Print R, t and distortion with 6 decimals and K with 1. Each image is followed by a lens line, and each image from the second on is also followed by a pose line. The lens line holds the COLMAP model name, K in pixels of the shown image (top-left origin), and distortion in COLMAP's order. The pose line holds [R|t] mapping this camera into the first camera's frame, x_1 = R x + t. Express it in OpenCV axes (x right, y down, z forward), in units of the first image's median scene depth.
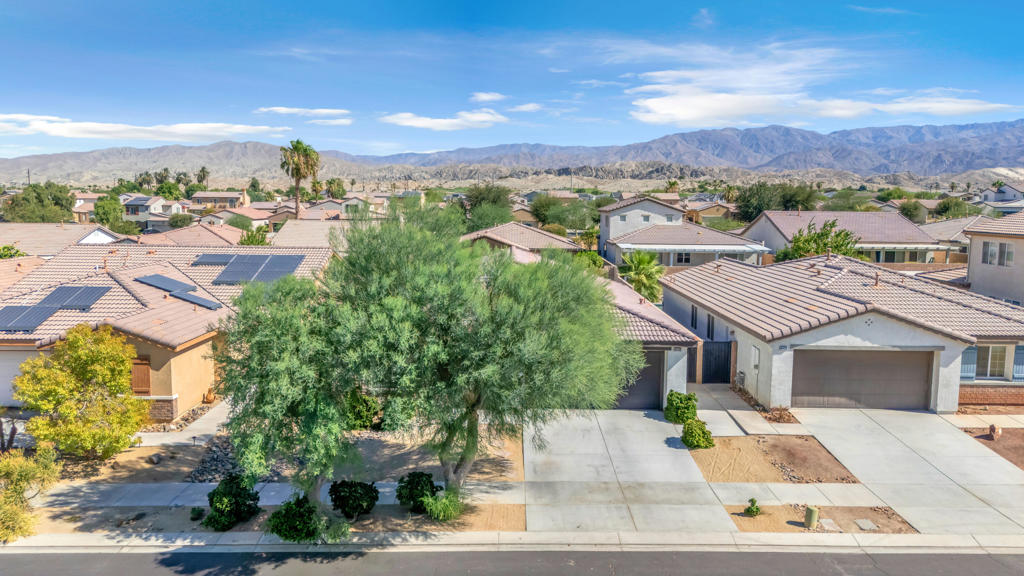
lens RADIAL K [[750.4, 0, 512.0], [0, 750.4, 288.0], [0, 0, 1]] dist [0.078380, -0.075816]
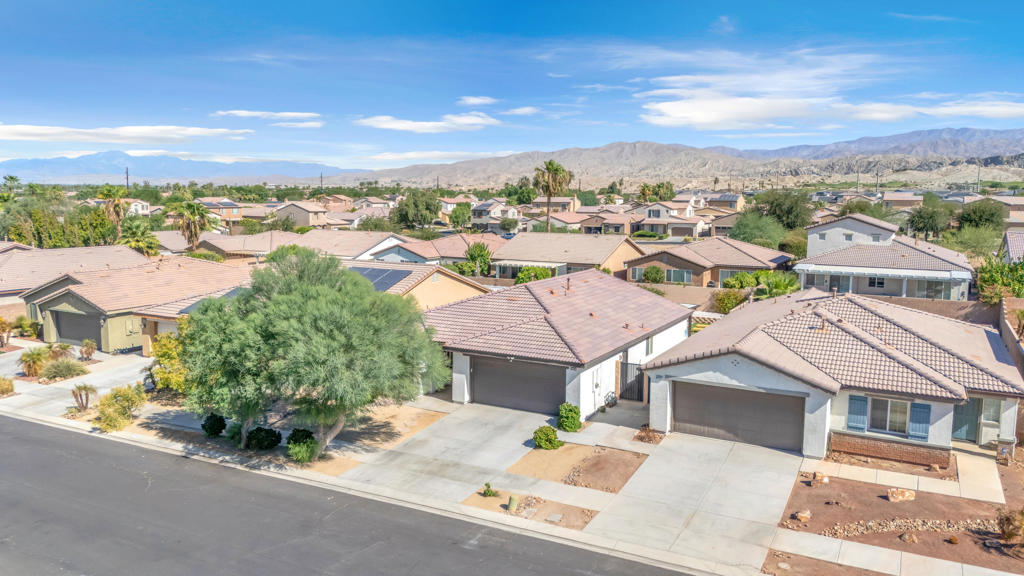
lens RADIAL K [[750.4, 0, 512.0], [0, 750.4, 288.0], [0, 0, 1]] dist [0.078380, -0.075816]
pose [[0.880867, 0.054703, -0.470193, 0.683123], [-0.052508, 0.998462, 0.017793, -0.063347], [0.470443, 0.009016, 0.882384, -0.103069]]
